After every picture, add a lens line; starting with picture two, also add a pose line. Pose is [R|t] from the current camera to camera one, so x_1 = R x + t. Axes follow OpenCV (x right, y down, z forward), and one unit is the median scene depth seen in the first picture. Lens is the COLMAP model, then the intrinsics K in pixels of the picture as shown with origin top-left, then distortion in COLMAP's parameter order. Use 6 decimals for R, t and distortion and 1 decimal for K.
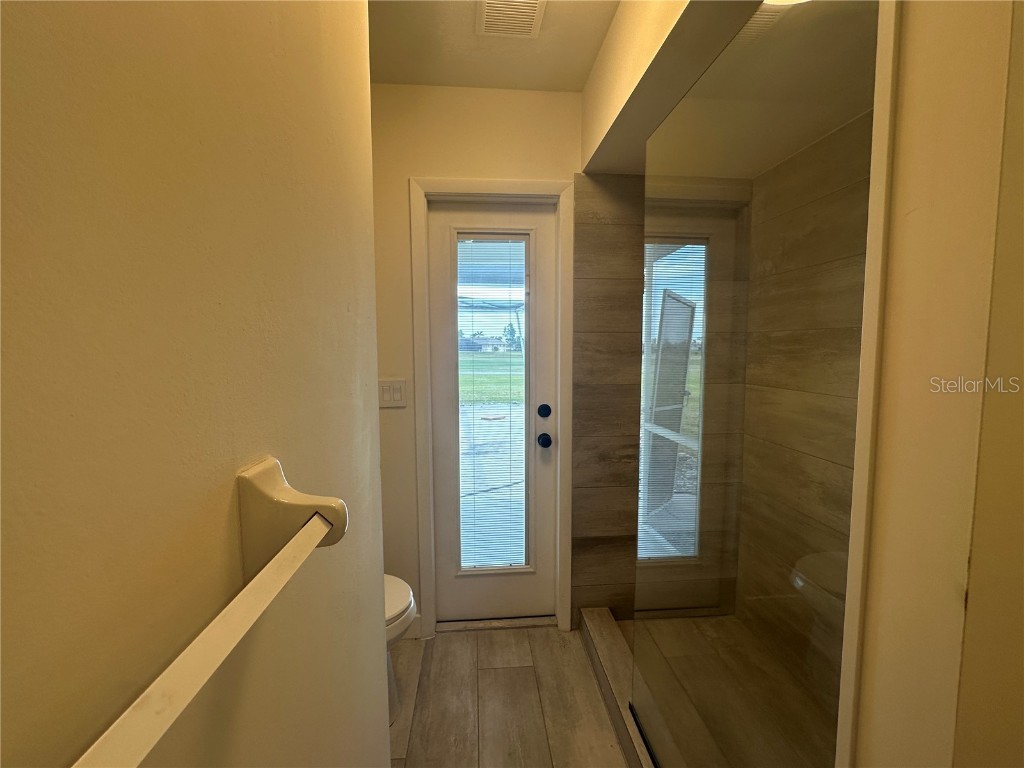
lens RADIAL K [[451.8, 0, 512.0], [0, 451.8, 384.0], [0, 0, 1]] dist [-0.000564, -0.000071]
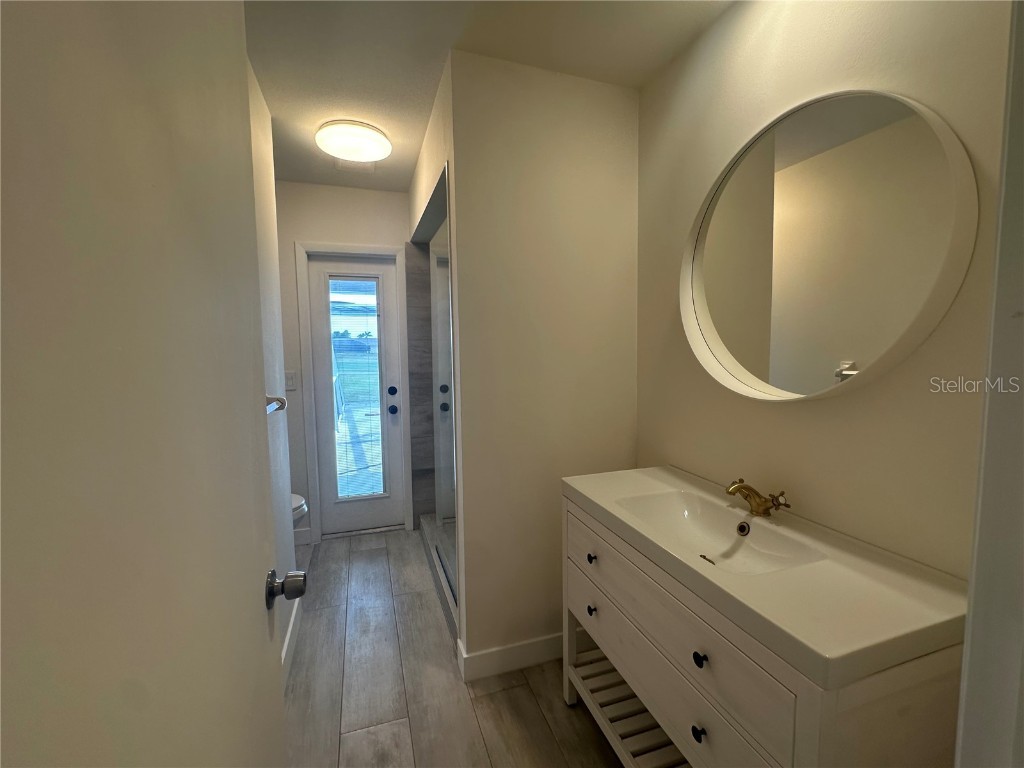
lens RADIAL K [[451.8, 0, 512.0], [0, 451.8, 384.0], [0, 0, 1]] dist [-0.000564, -0.000071]
pose [[0.972355, -0.026189, 0.232032, 0.116940], [0.026311, 0.999651, 0.002570, 0.045148], [-0.232018, 0.003606, 0.972705, -0.631788]]
